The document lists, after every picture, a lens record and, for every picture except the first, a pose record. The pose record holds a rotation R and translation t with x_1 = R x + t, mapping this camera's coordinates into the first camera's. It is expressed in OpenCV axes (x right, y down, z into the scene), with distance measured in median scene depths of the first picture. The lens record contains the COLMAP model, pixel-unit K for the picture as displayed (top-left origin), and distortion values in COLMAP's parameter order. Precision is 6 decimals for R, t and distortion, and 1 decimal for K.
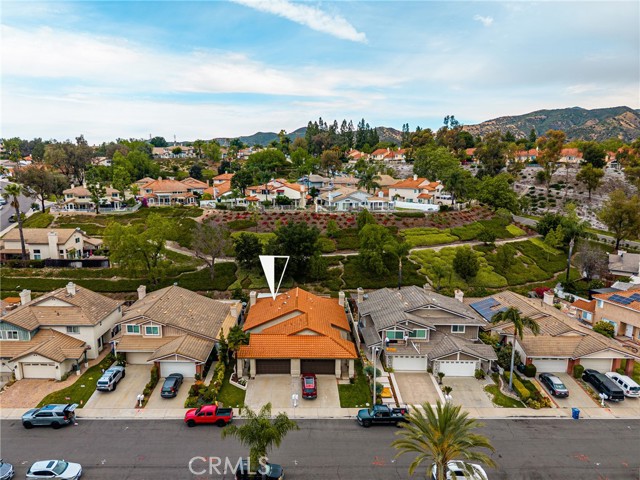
lens RADIAL K [[434.2, 0, 302.8], [0, 434.2, 216.8], [0, 0, 1]] dist [0.019898, -0.005681]
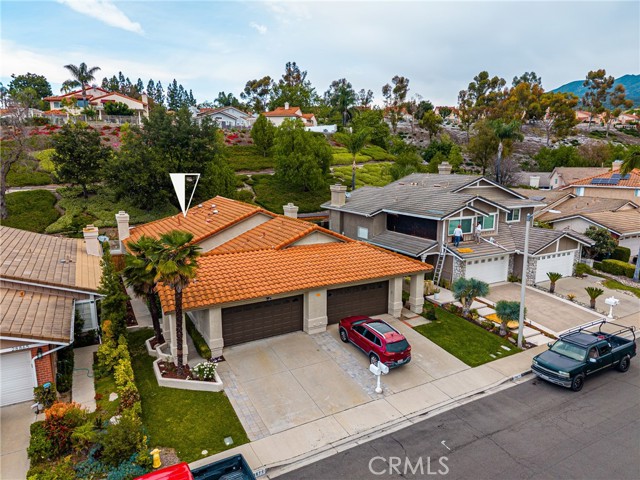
lens RADIAL K [[426.9, 0, 320.0], [0, 426.9, 240.0], [0, 0, 1]] dist [0.042690, -0.046555]
pose [[0.877468, -0.096679, 0.469791, -0.186865], [0.070451, 0.994830, 0.073141, 0.229145], [-0.474434, -0.031082, 0.879742, 0.590127]]
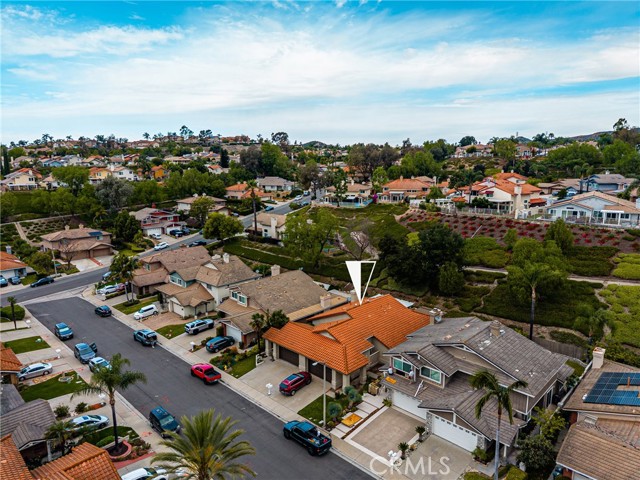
lens RADIAL K [[426.9, 0, 320.0], [0, 426.9, 240.0], [0, 0, 1]] dist [0.042690, -0.046555]
pose [[0.714333, 0.113634, -0.690518, 0.610989], [-0.077646, 0.993506, 0.083170, -0.019469], [0.695485, -0.005795, 0.718518, 0.297542]]
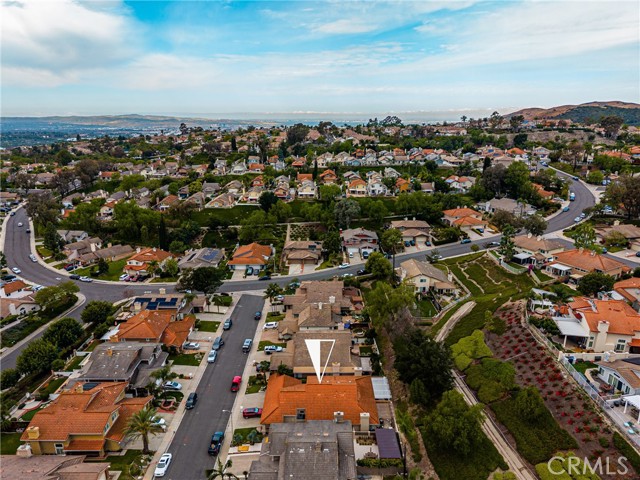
lens RADIAL K [[426.9, 0, 320.0], [0, 426.9, 240.0], [0, 0, 1]] dist [0.042690, -0.046555]
pose [[-0.003321, 0.276364, -0.961047, 1.286732], [-0.125707, 0.953314, 0.274574, -0.675526], [0.992062, 0.121722, 0.031575, 0.991118]]
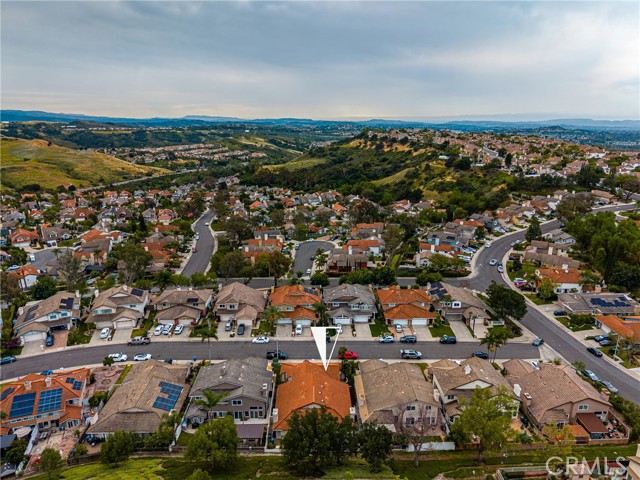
lens RADIAL K [[426.9, 0, 320.0], [0, 426.9, 240.0], [0, 0, 1]] dist [0.042690, -0.046555]
pose [[-0.999735, -0.002744, -0.022841, -0.003561], [-0.011659, 0.916343, 0.400225, -0.876532], [0.019832, 0.400385, -0.916132, 2.331508]]
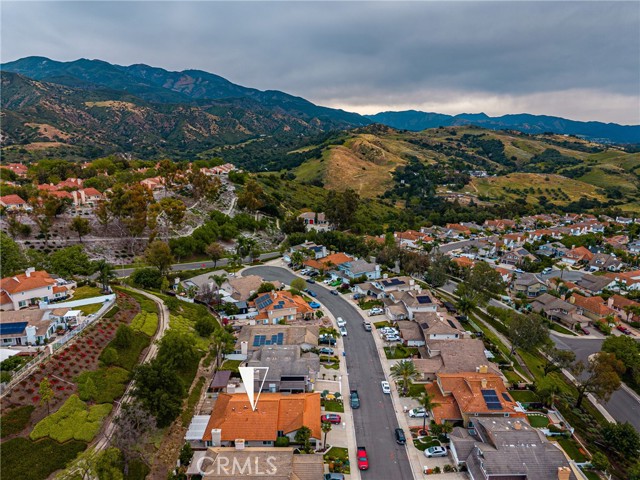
lens RADIAL K [[426.9, 0, 320.0], [0, 426.9, 240.0], [0, 0, 1]] dist [0.042690, -0.046555]
pose [[-0.009775, -0.241144, 0.970440, -1.348609], [0.119797, 0.963214, 0.240555, -0.667600], [-0.992750, 0.118607, 0.019473, 0.812975]]
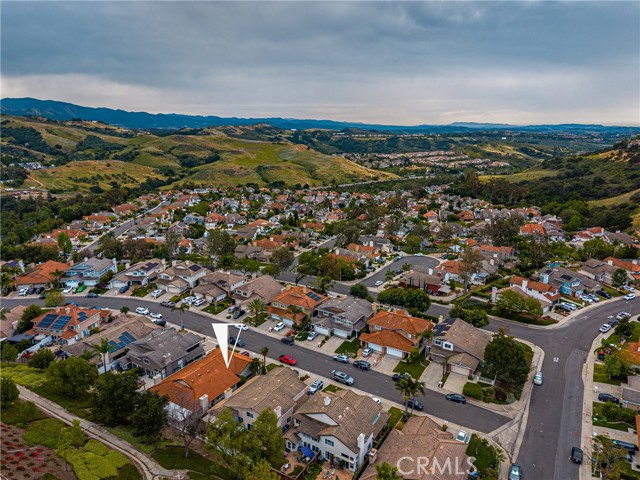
lens RADIAL K [[434.2, 0, 320.0], [0, 434.2, 240.0], [0, 0, 1]] dist [0.035806, -0.041053]
pose [[-0.846773, -0.138544, 0.513596, -1.236908], [0.070088, 0.928016, 0.365889, -0.856712], [-0.527317, 0.345821, -0.776109, 2.053710]]
